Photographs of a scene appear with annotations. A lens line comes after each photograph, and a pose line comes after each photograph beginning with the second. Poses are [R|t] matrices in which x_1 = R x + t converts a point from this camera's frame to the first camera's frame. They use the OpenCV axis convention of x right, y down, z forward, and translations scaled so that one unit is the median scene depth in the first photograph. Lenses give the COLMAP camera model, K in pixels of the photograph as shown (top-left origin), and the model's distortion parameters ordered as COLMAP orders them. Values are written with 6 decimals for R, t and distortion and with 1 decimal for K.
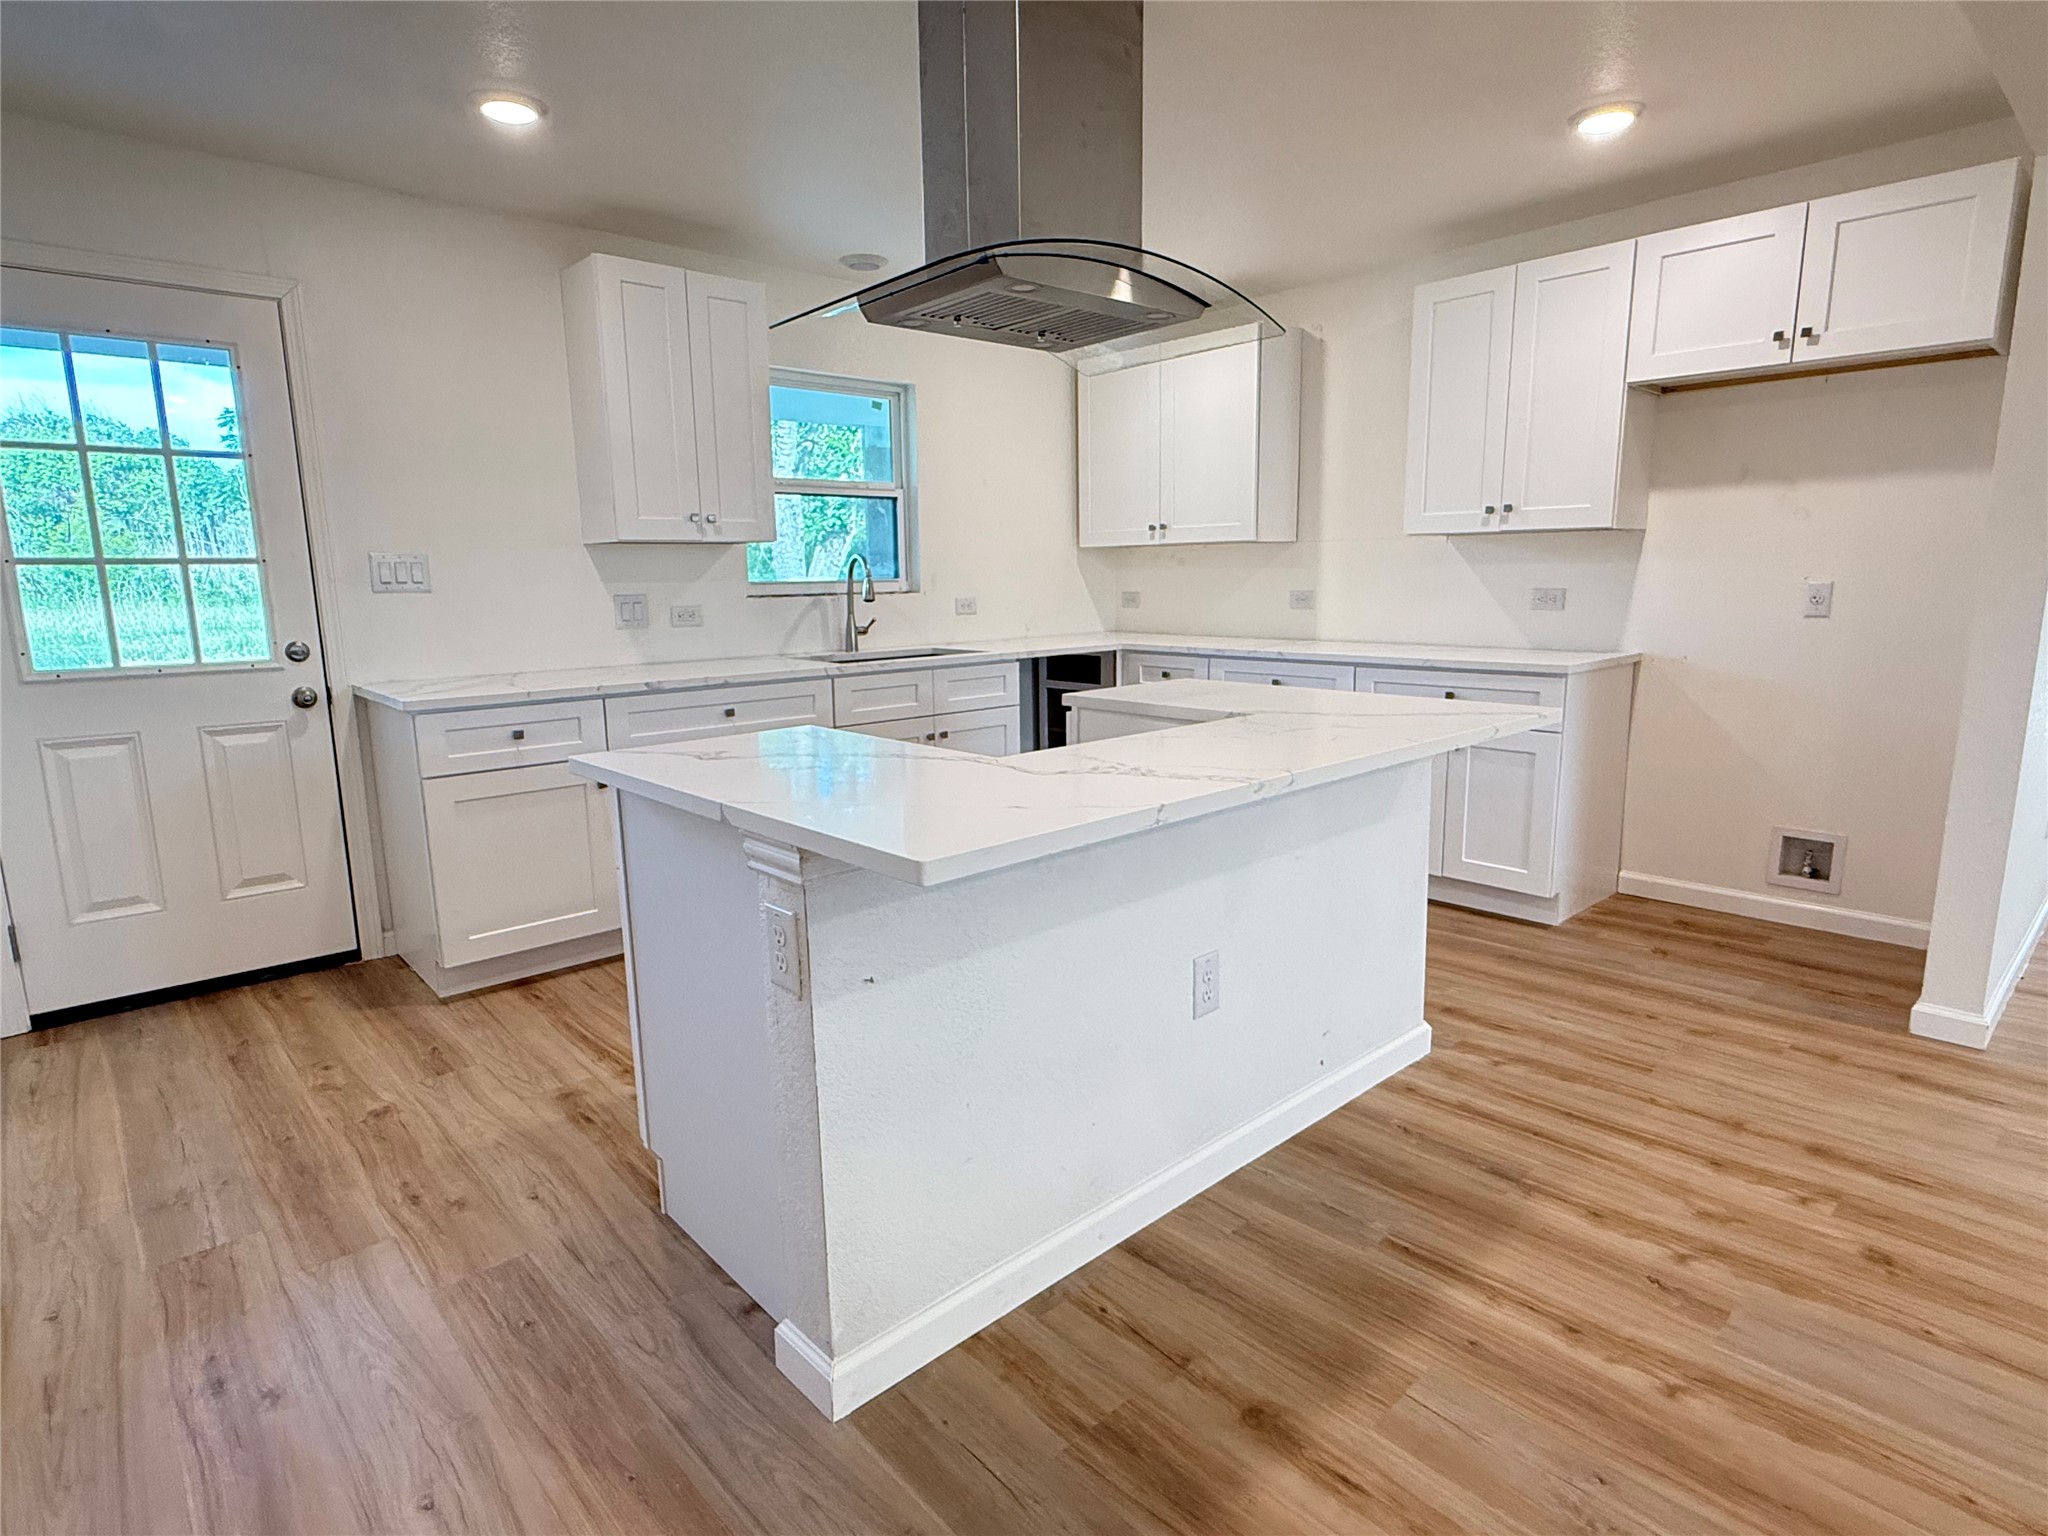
lens RADIAL K [[1093.7, 0, 1018.0], [0, 1093.7, 758.5], [0, 0, 1]] dist [0.000048, 0.000031]
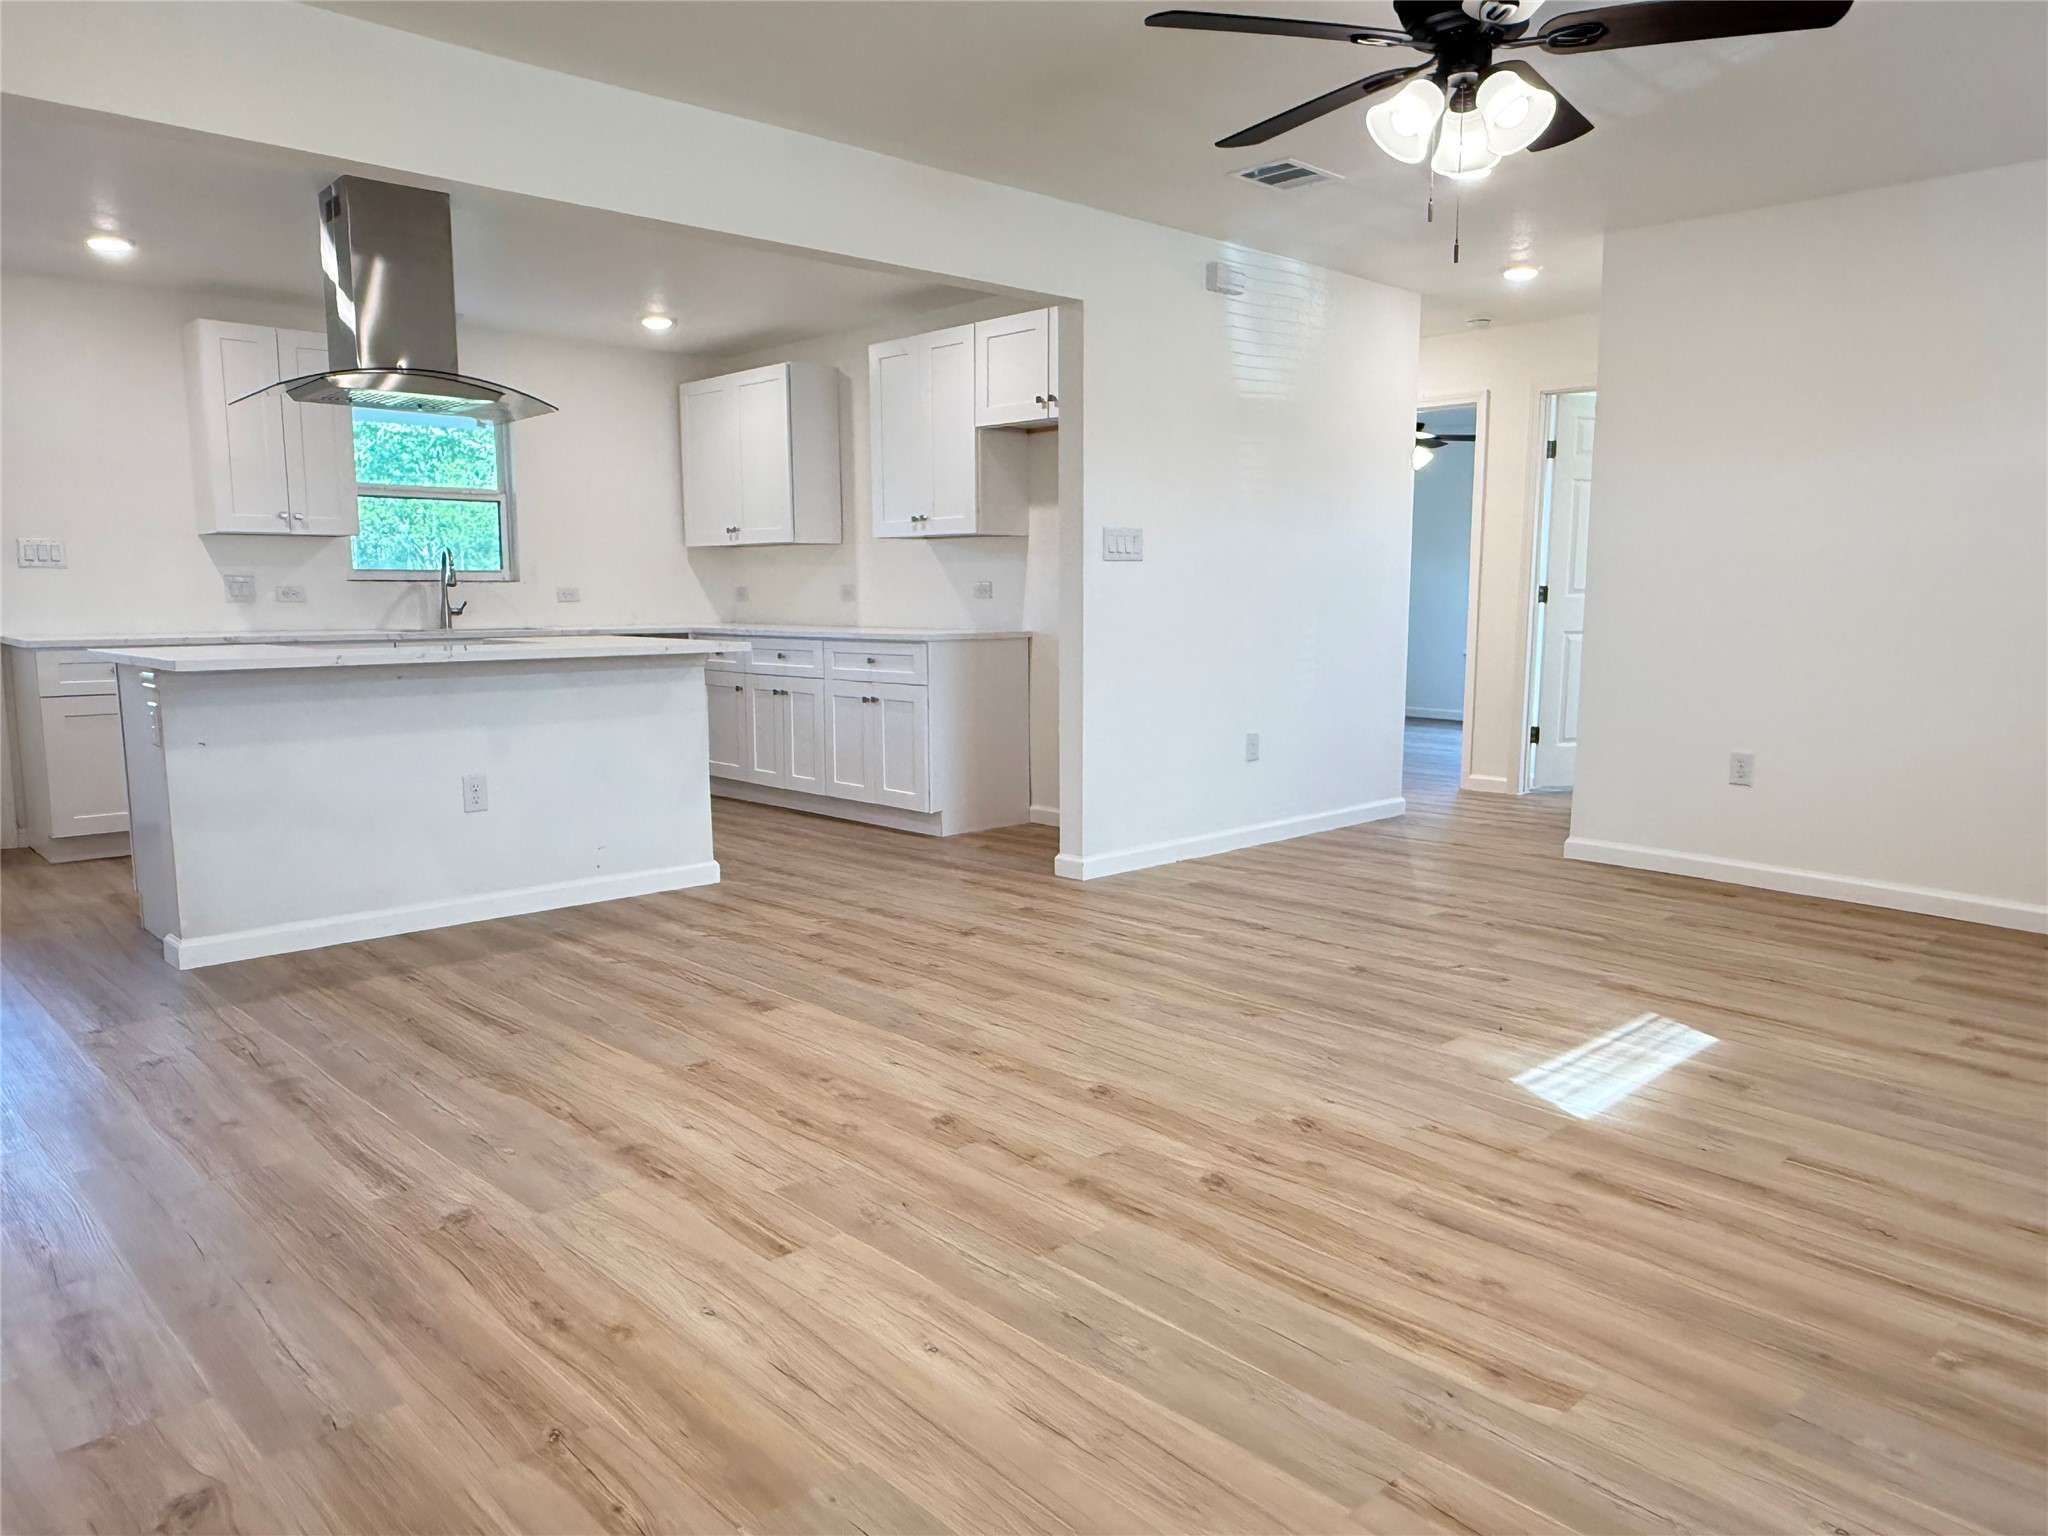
lens RADIAL K [[1405.8, 0, 1024.0], [0, 1405.8, 768.0], [0, 0, 1]] dist [0.000244, 0.000093]
pose [[0.999580, 0.010612, 0.026950, 0.544989], [-0.009389, 0.998938, -0.045104, 0.145854], [-0.027400, 0.044832, 0.998619, -0.676112]]
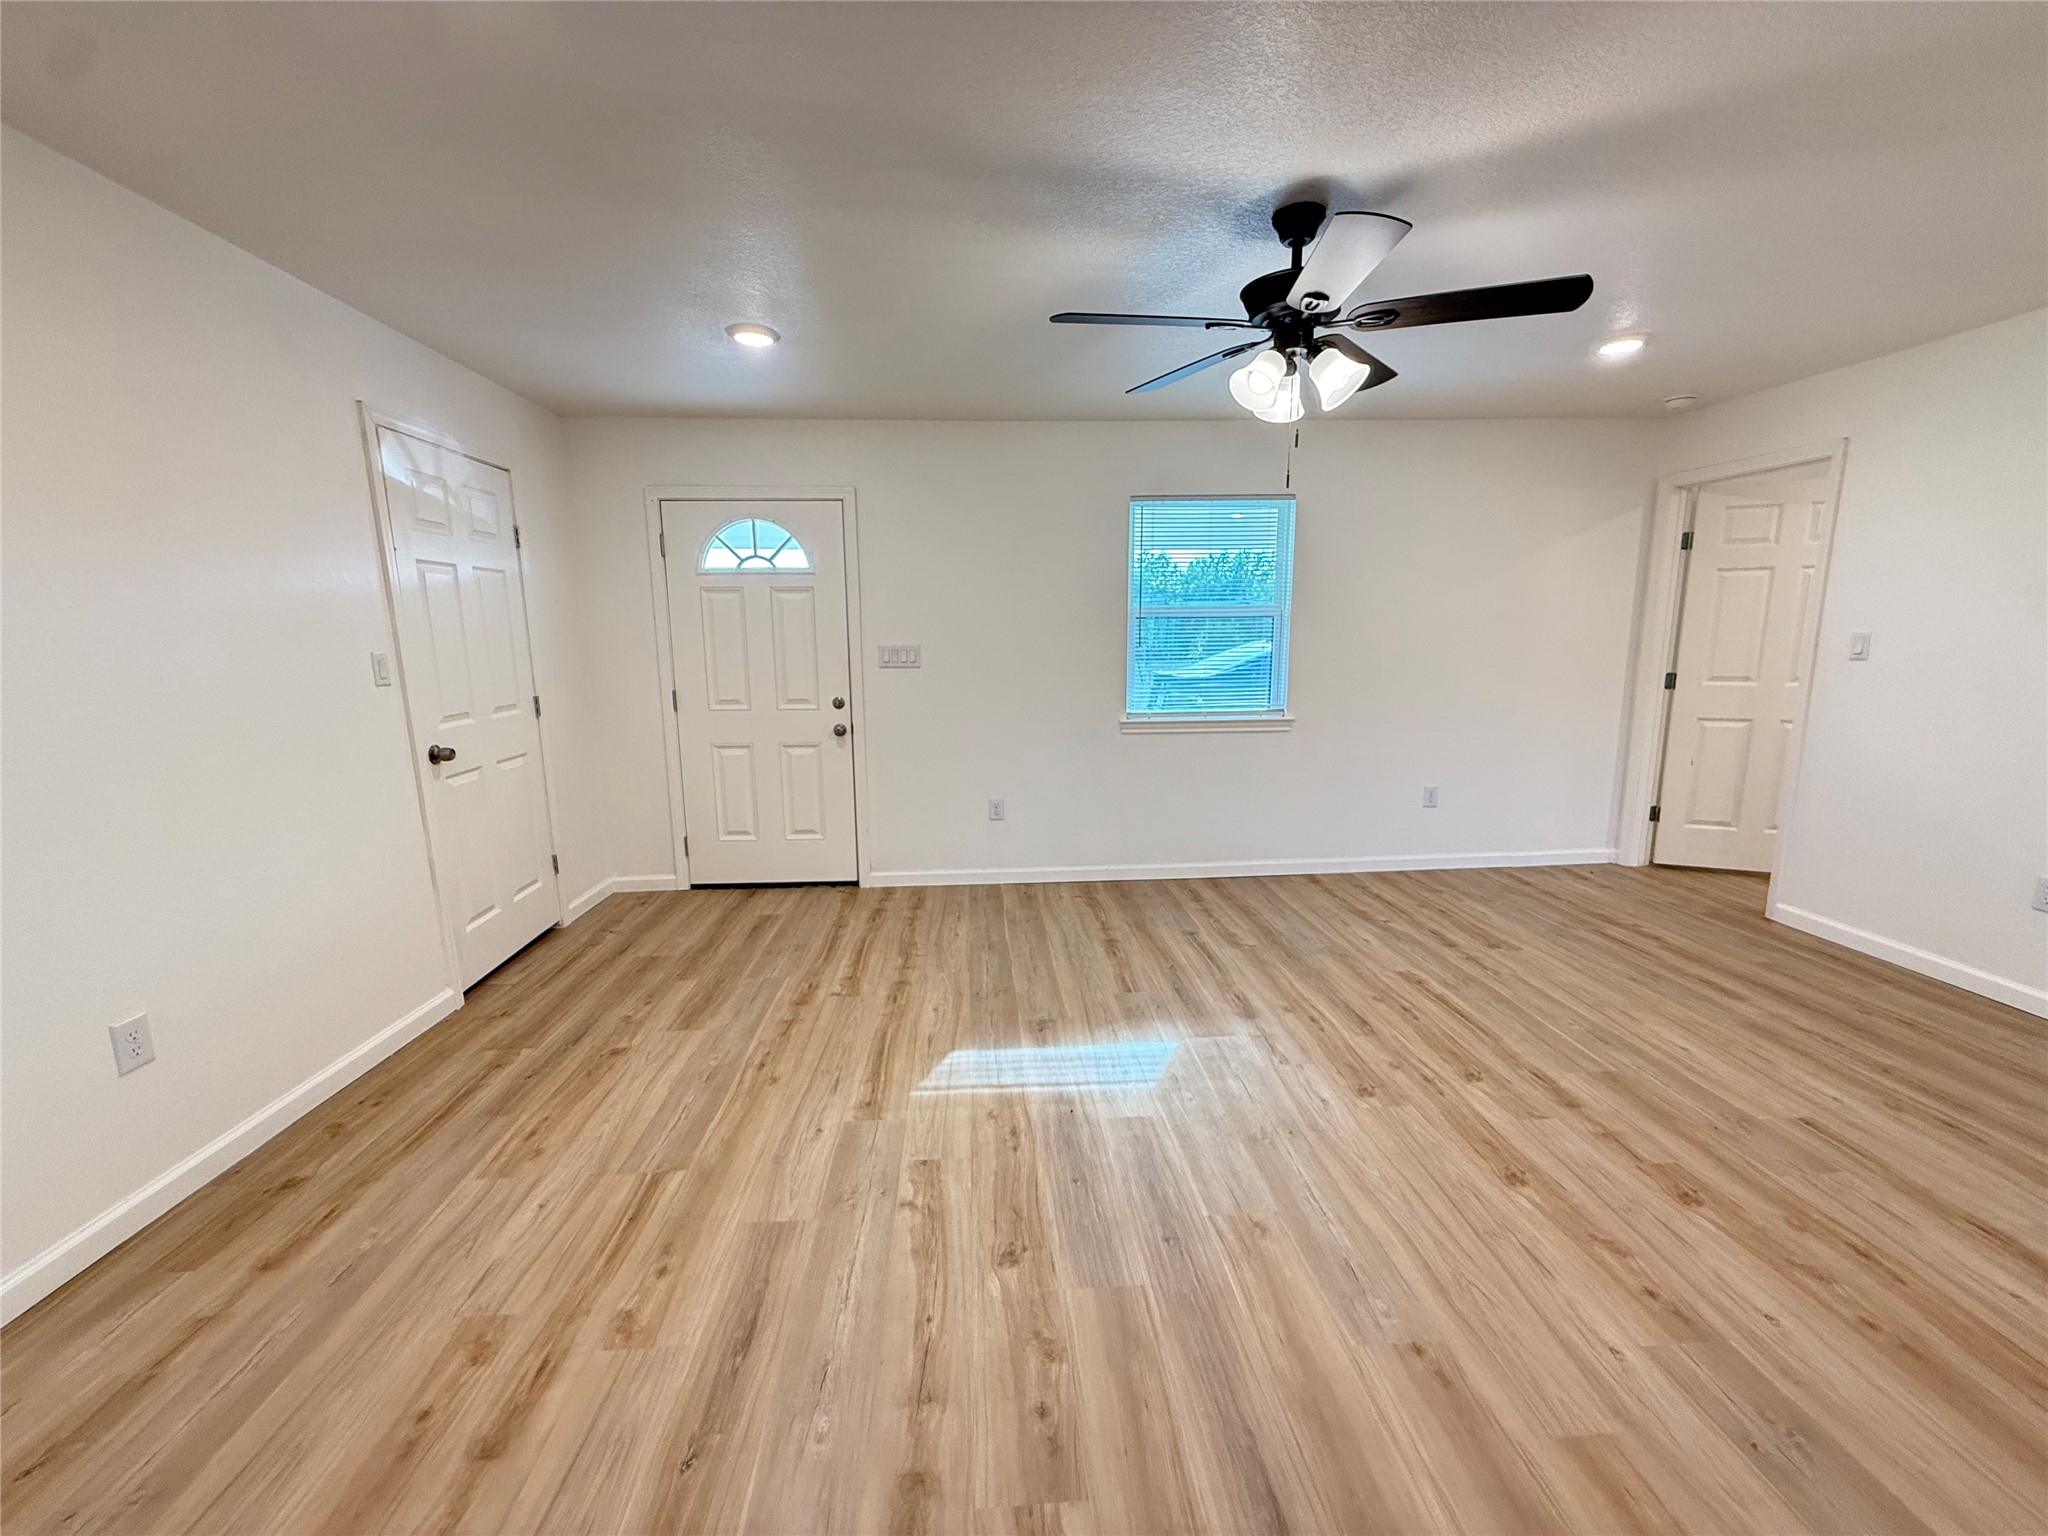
lens RADIAL K [[815.8, 0, 1017.4], [0, 815.8, 768.7], [0, 0, 1]] dist [-0.000106, -0.000237]
pose [[-0.777760, -0.085822, 0.622675, 0.556758], [0.128440, 0.948033, 0.291096, -0.159494], [-0.615299, 0.306379, -0.726319, 0.654252]]
